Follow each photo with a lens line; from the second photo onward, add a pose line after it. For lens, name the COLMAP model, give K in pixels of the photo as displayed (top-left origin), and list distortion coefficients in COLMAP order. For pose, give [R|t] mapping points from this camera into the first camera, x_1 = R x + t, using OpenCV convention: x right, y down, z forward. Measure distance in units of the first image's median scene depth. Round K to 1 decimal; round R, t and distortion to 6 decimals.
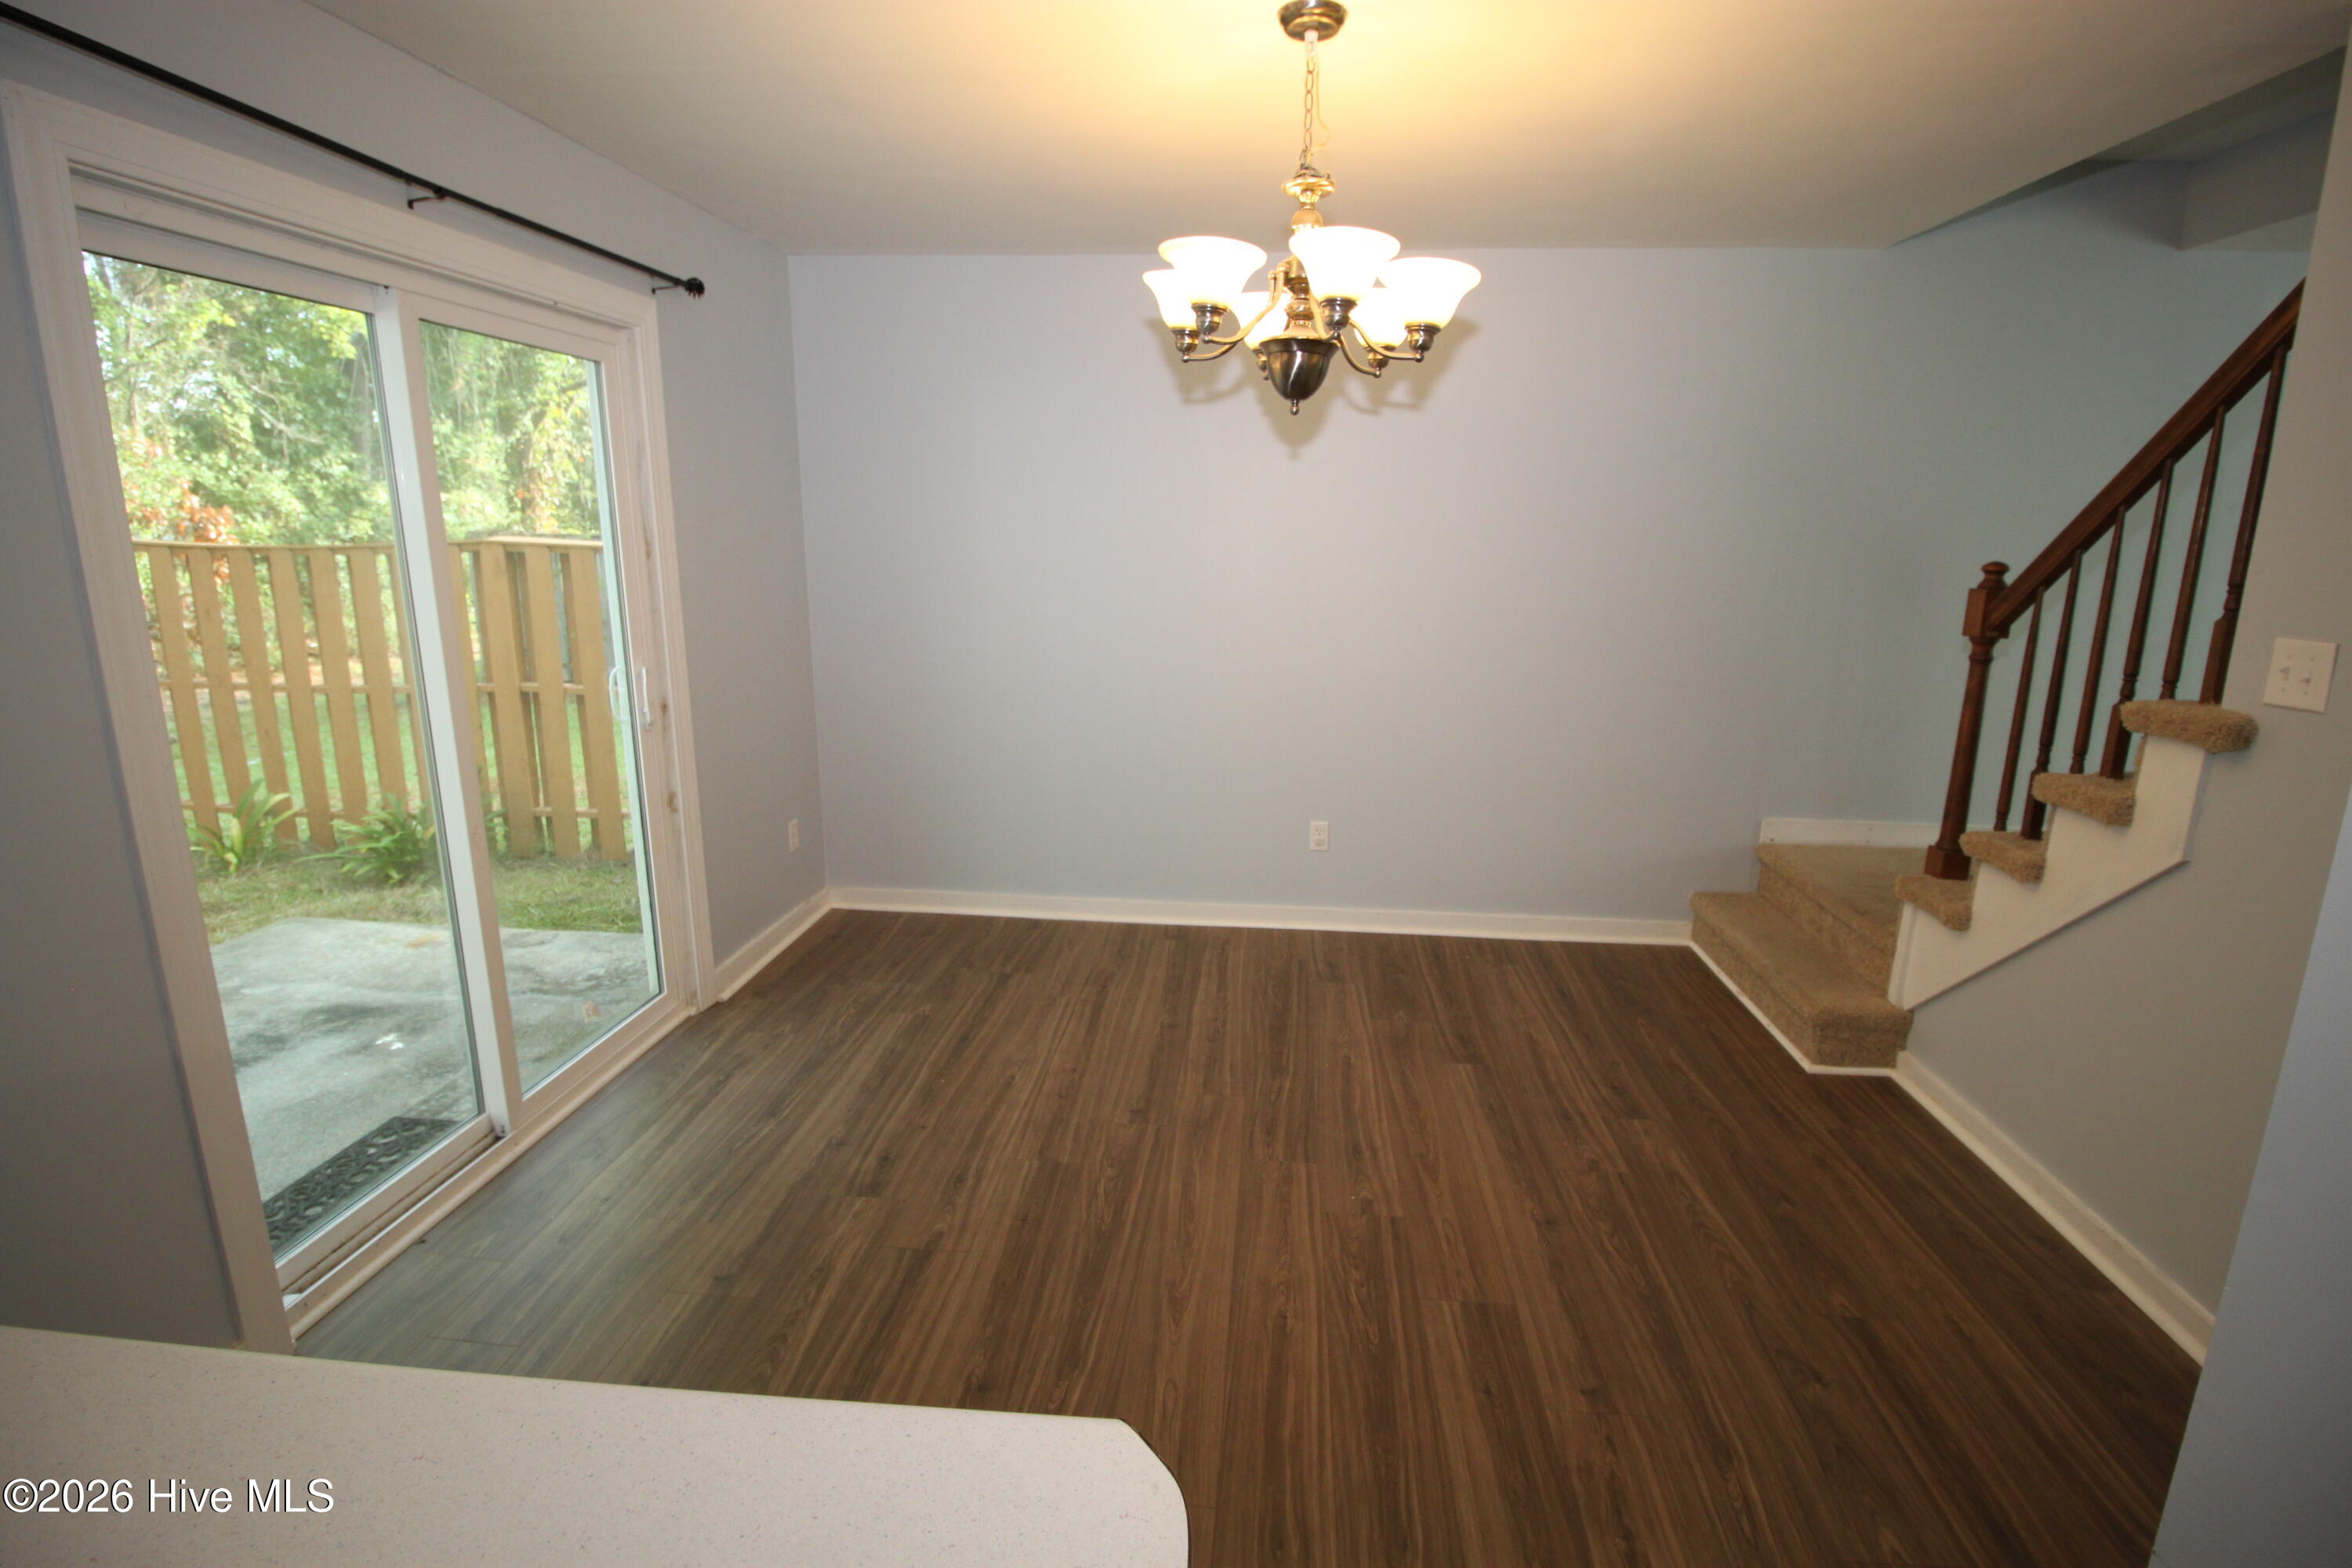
lens RADIAL K [[1086.9, 0, 1191.4], [0, 1086.9, 765.4], [0, 0, 1]] dist [-0.000450, -0.013896]
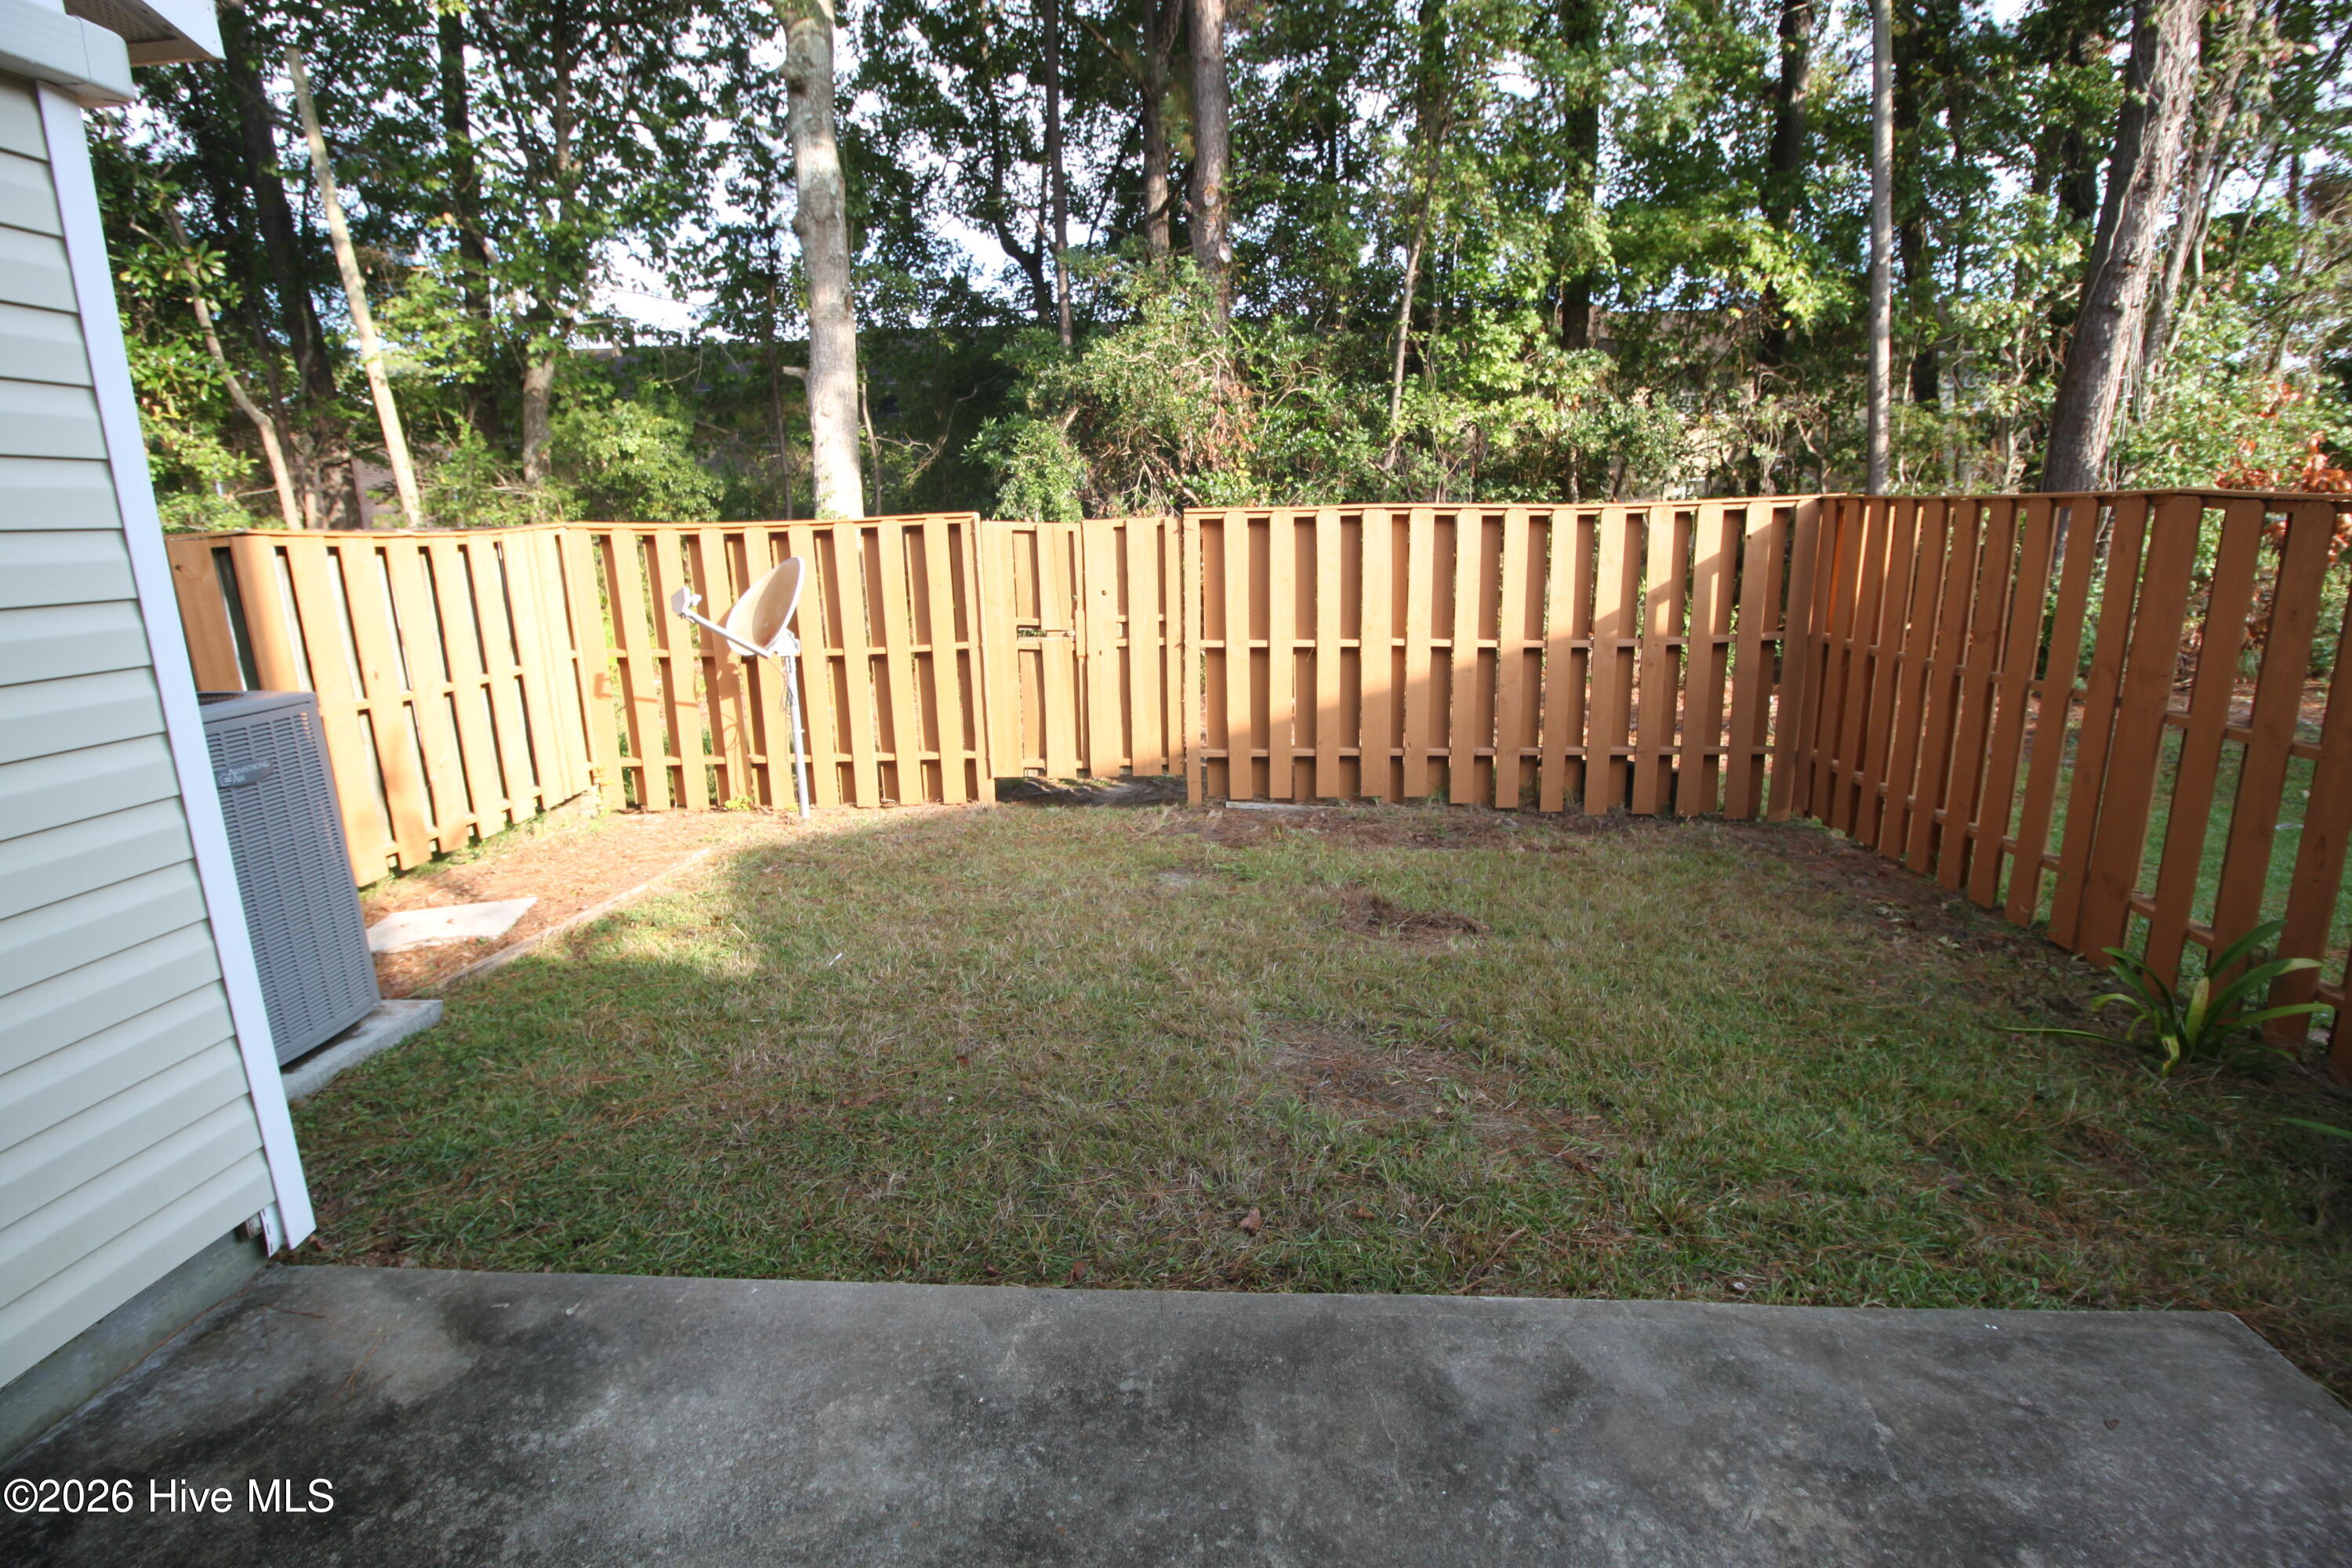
lens RADIAL K [[1086.9, 0, 1191.4], [0, 1086.9, 765.4], [0, 0, 1]] dist [-0.000450, -0.013896]
pose [[0.042912, 0.212157, -0.976293, -0.800871], [-0.194650, 0.960243, 0.200113, -0.144492], [0.979934, 0.181449, 0.082502, 0.856724]]
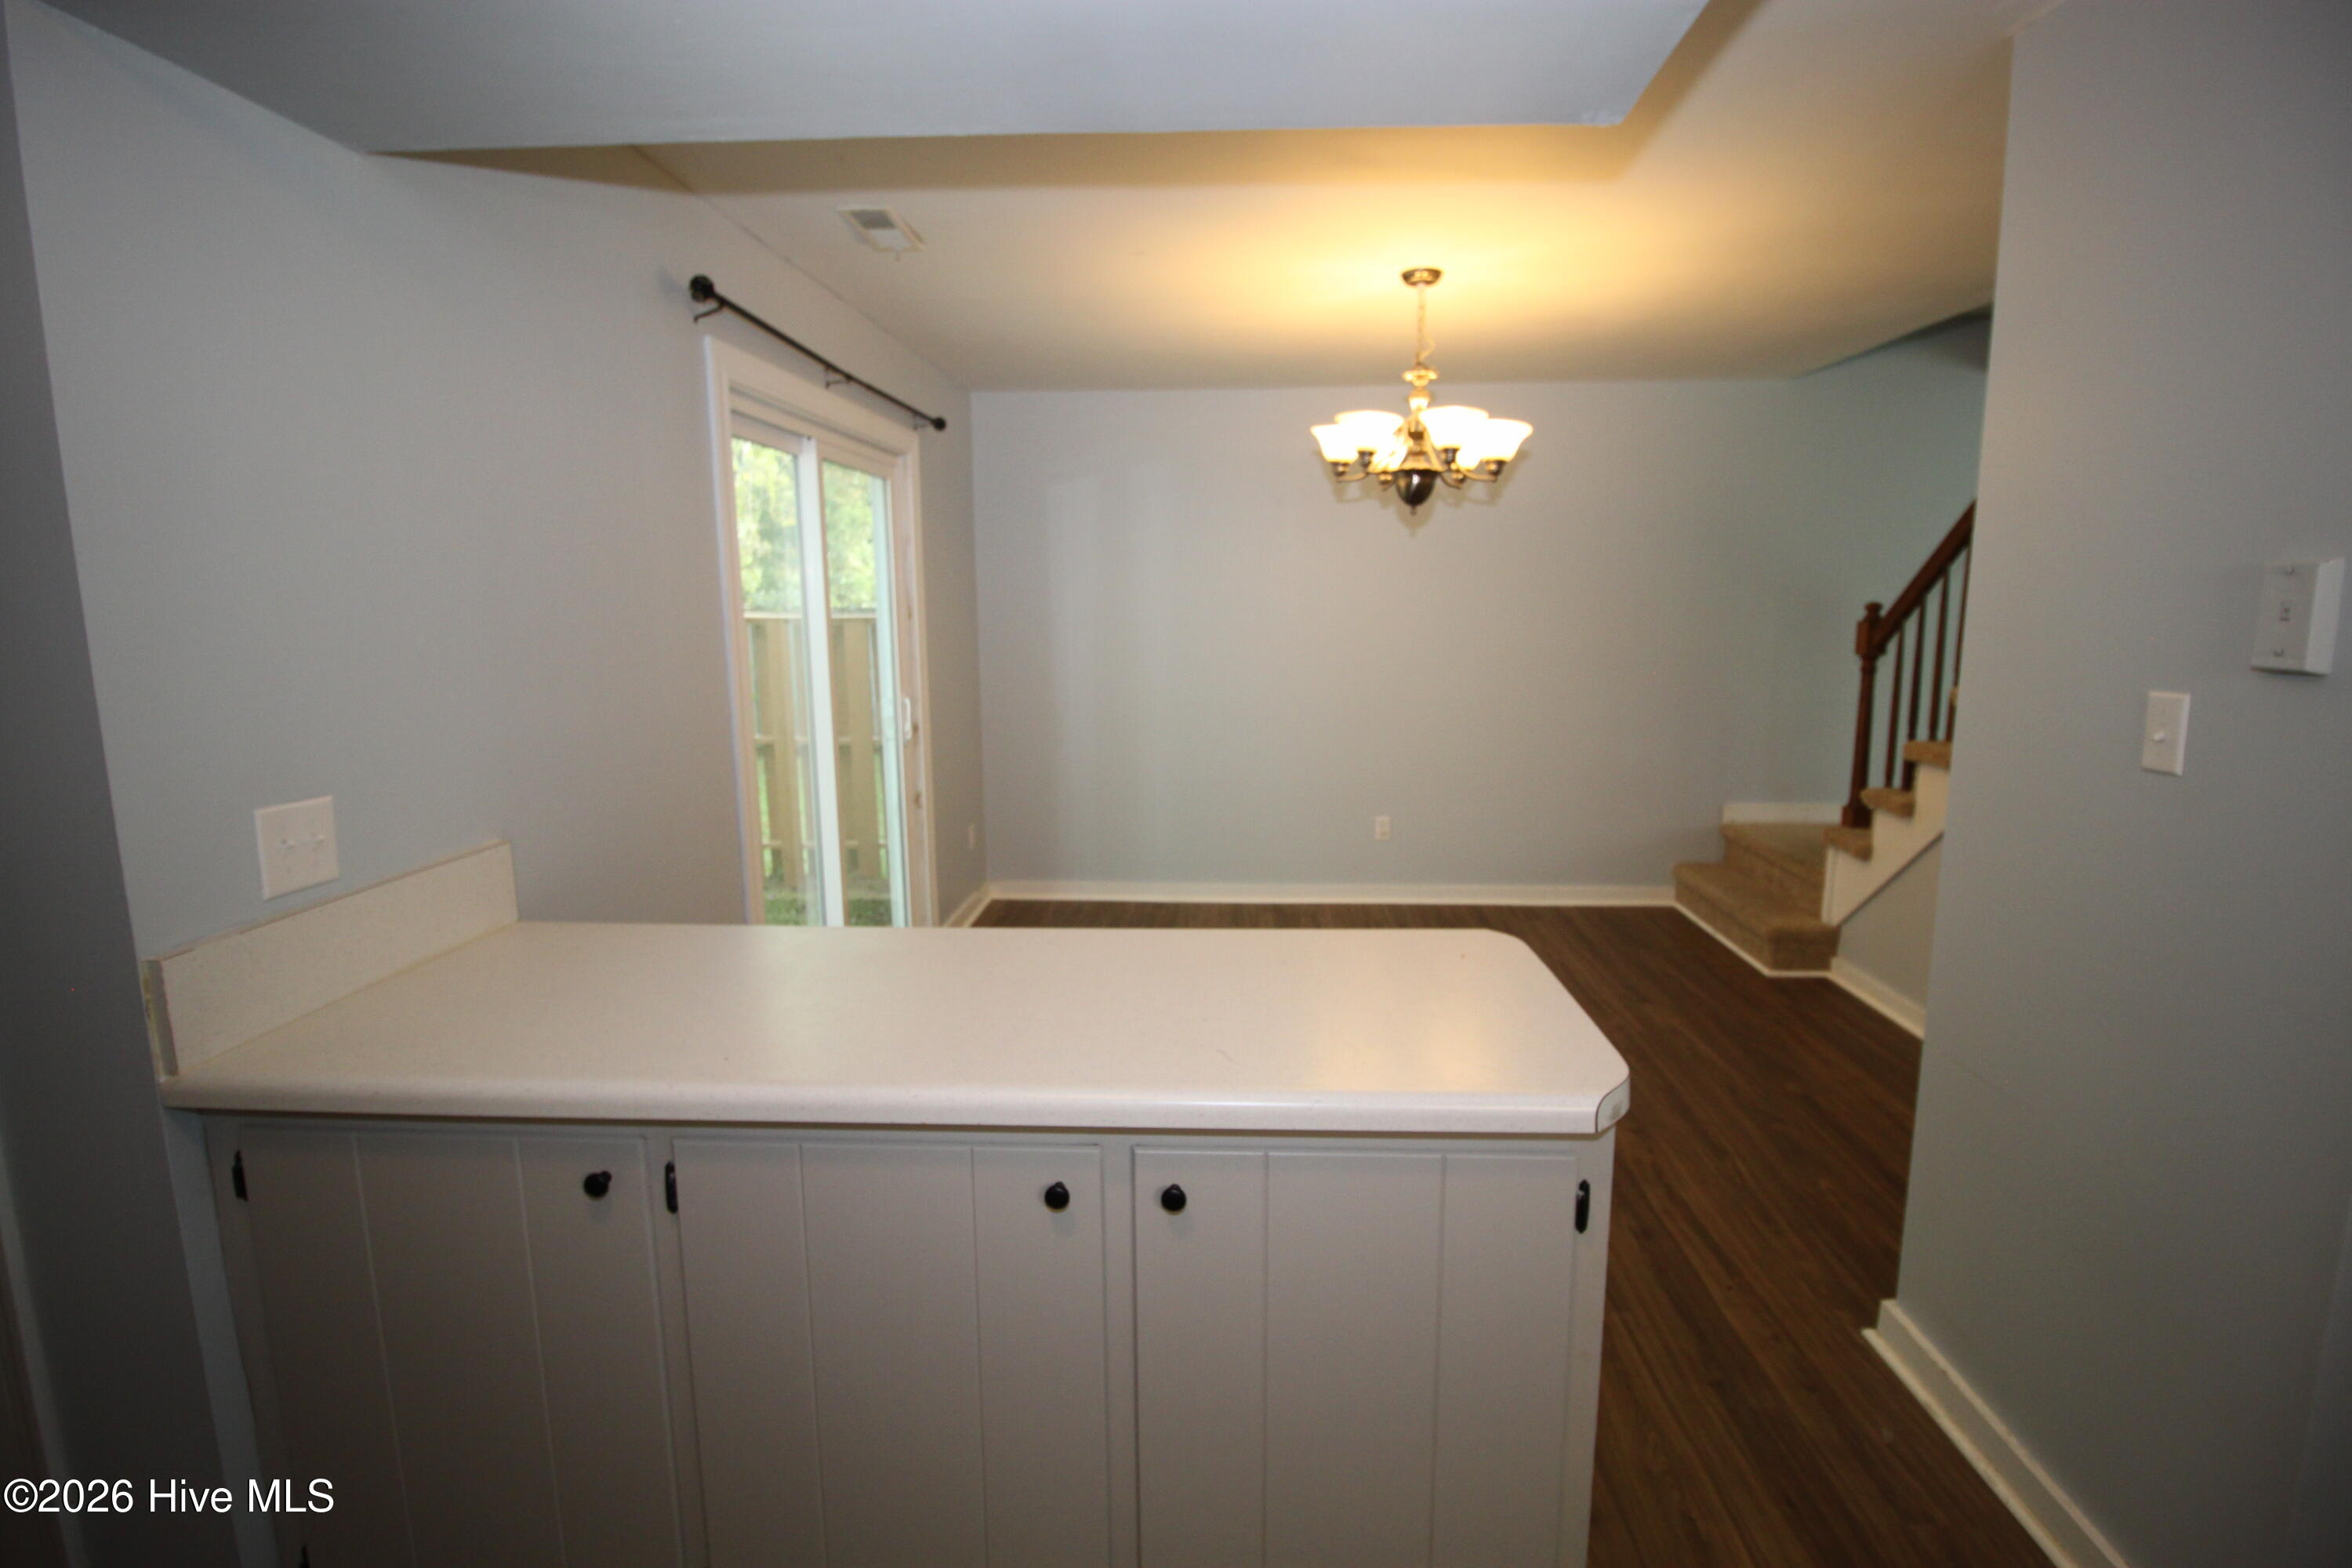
lens RADIAL K [[1089.4, 0, 1193.5], [0, 1089.4, 760.9], [0, 0, 1]] dist [-0.000504, -0.012780]
pose [[0.999226, -0.022569, 0.032229, -0.216823], [0.024618, 0.997603, -0.064675, 0.095330], [-0.030692, 0.065419, 0.997386, -0.409961]]
